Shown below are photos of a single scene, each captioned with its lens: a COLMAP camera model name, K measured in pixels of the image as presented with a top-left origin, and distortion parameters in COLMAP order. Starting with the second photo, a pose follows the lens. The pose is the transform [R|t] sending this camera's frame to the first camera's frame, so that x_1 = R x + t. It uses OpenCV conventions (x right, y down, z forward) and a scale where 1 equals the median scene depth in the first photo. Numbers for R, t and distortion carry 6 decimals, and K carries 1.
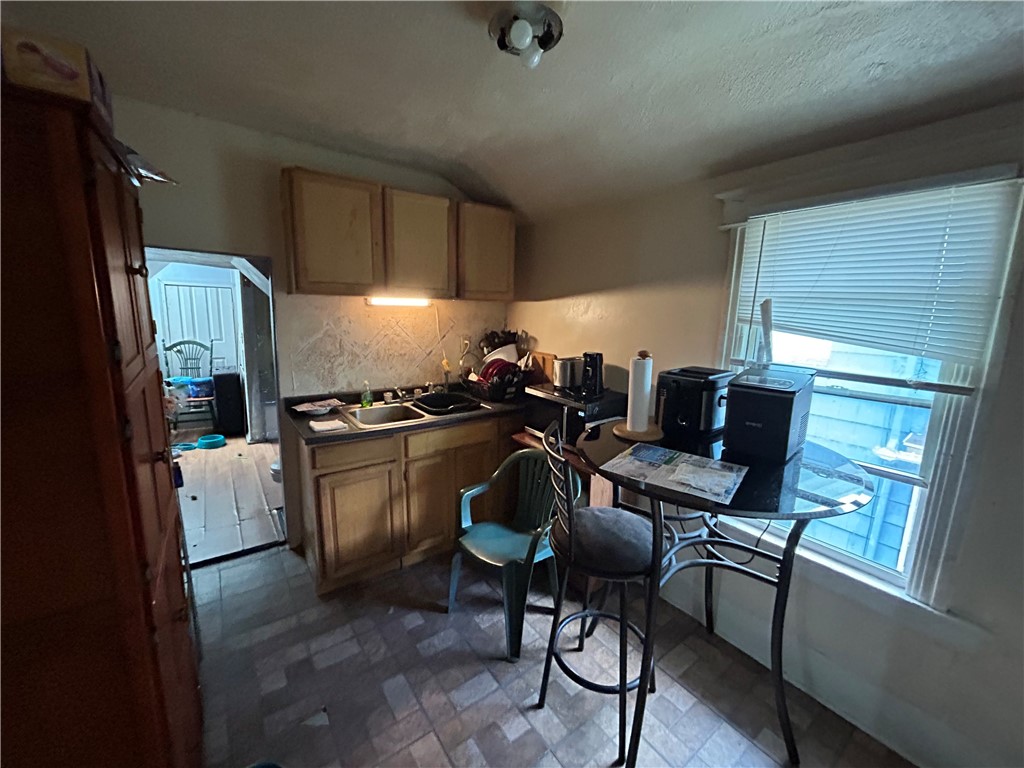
lens RADIAL K [[409.3, 0, 506.9], [0, 409.3, 383.1], [0, 0, 1]] dist [0.000823, 0.000062]
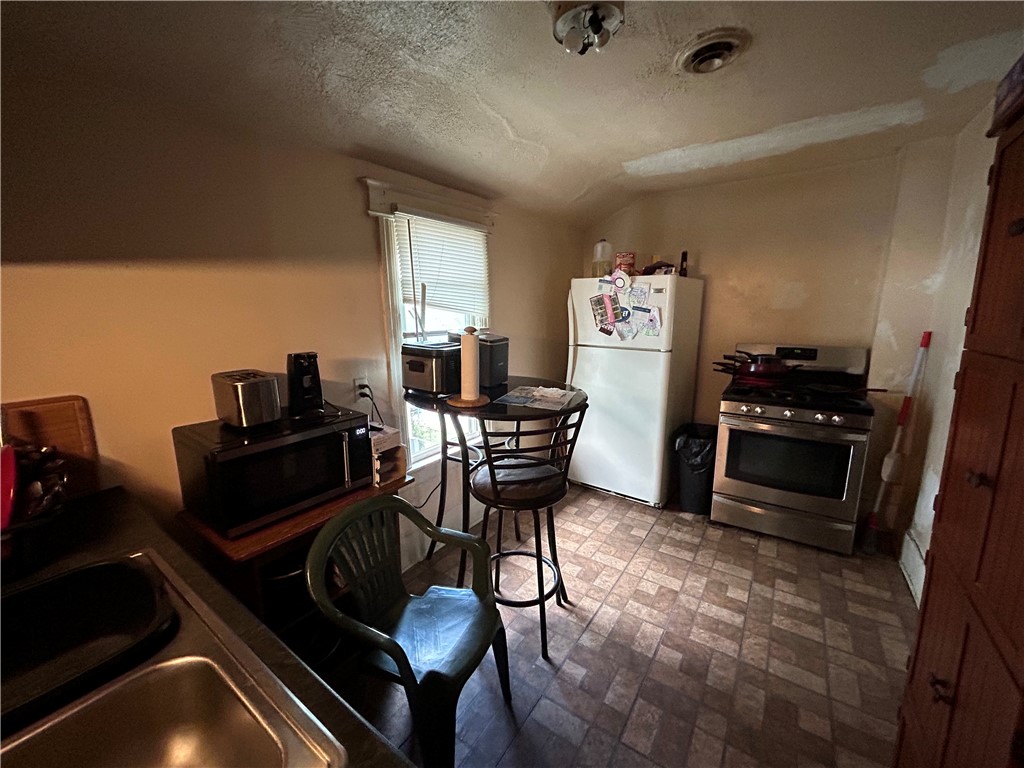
lens RADIAL K [[409.3, 0, 506.9], [0, 409.3, 383.1], [0, 0, 1]] dist [0.000823, 0.000062]
pose [[-0.321452, -0.202780, 0.924959, -0.755275], [0.164262, 0.950052, 0.265368, -0.213574], [-0.932570, 0.237239, -0.272087, 1.232243]]
